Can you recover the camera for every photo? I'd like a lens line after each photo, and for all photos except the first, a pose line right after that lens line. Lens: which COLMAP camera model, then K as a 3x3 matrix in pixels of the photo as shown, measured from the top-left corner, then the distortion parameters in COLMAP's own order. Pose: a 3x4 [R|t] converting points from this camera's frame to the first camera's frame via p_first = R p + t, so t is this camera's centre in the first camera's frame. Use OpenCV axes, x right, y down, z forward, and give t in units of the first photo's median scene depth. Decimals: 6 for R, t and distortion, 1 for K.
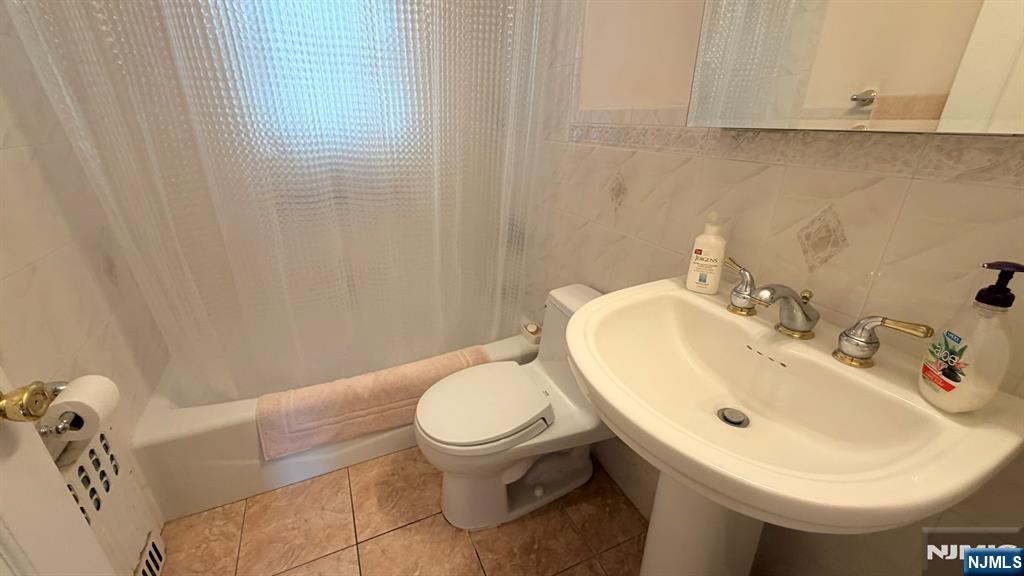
lens RADIAL K [[409.1, 0, 510.1], [0, 409.1, 289.2], [0, 0, 1]] dist [0.001560, 0.000535]
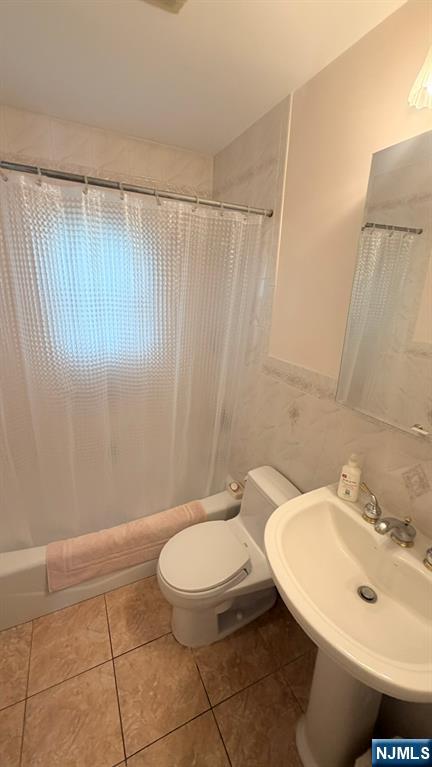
lens RADIAL K [[306.4, 0, 217.4], [0, 306.4, 382.7], [0, 0, 1]] dist [0.001560, 0.000535]
pose [[0.999559, 0.021338, 0.020657, -0.050680], [-0.019262, 0.995198, -0.095964, -0.231466], [-0.022606, 0.095524, 0.995170, -0.158256]]
